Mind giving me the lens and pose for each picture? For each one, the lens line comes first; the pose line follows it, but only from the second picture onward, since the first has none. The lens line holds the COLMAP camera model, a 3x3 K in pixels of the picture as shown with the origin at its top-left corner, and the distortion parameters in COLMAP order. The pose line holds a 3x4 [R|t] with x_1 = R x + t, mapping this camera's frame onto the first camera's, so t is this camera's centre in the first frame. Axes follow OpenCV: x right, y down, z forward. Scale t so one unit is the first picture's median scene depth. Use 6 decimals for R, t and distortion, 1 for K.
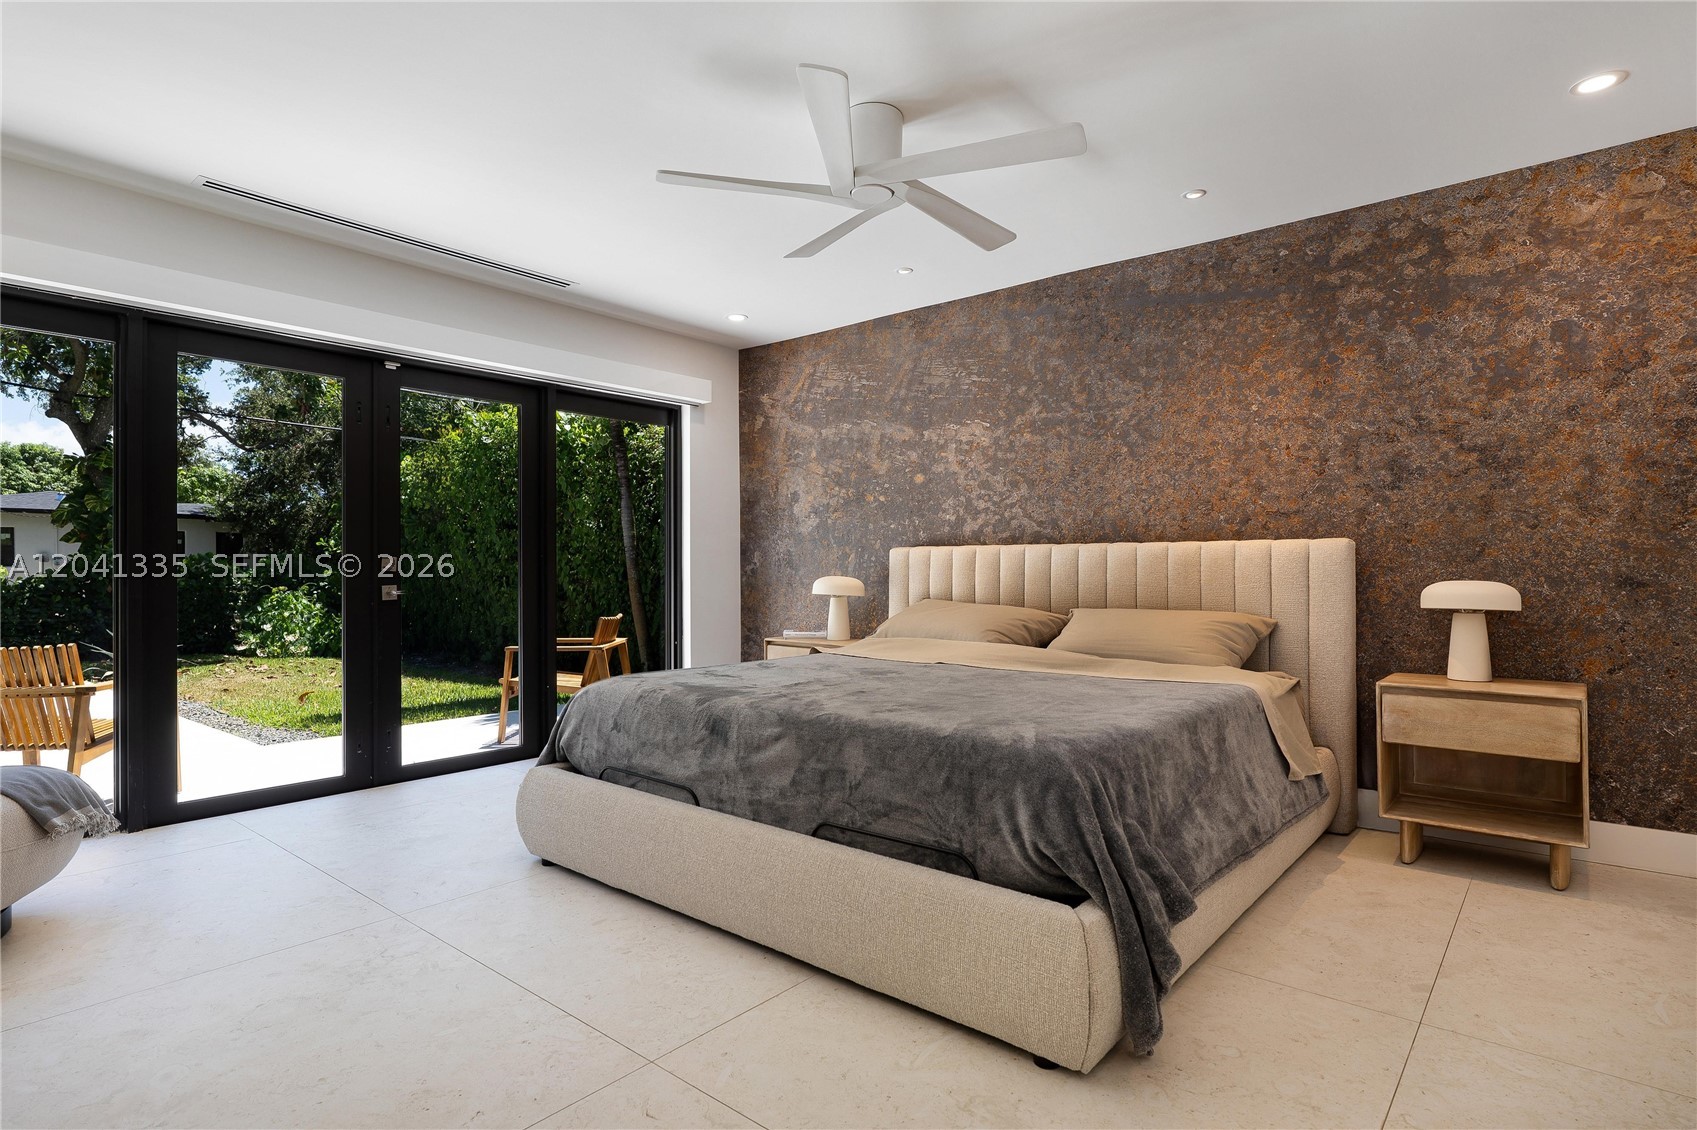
lens RADIAL K [[876.6, 0, 848.9], [0, 876.6, 563.7], [0, 0, 1]] dist [0.000451, -0.000109]
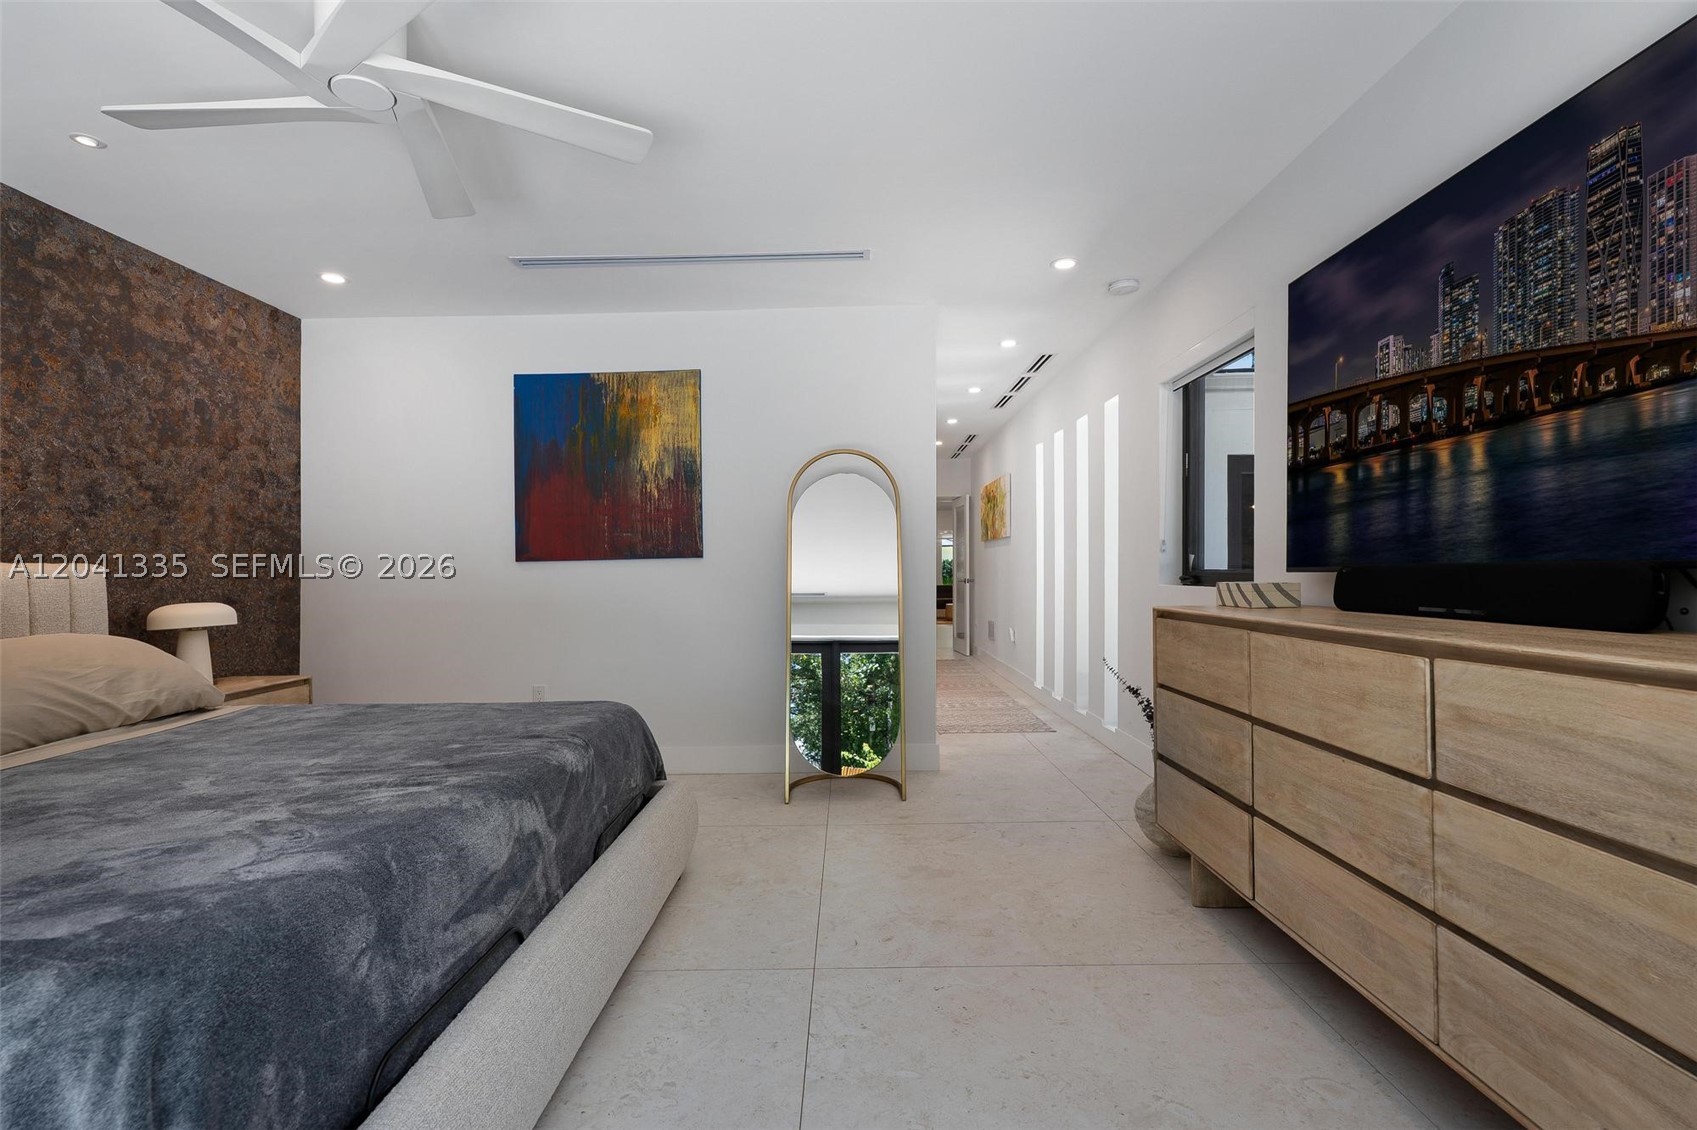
lens RADIAL K [[790.9, 0, 861.0], [0, 790.9, 576.8], [0, 0, 1]] dist [-0.008377, 0.002434]
pose [[-0.653072, 0.000053, 0.757296, -0.650631], [0.001300, 0.999999, 0.001051, -0.015804], [-0.757295, 0.001671, -0.653071, 0.955353]]
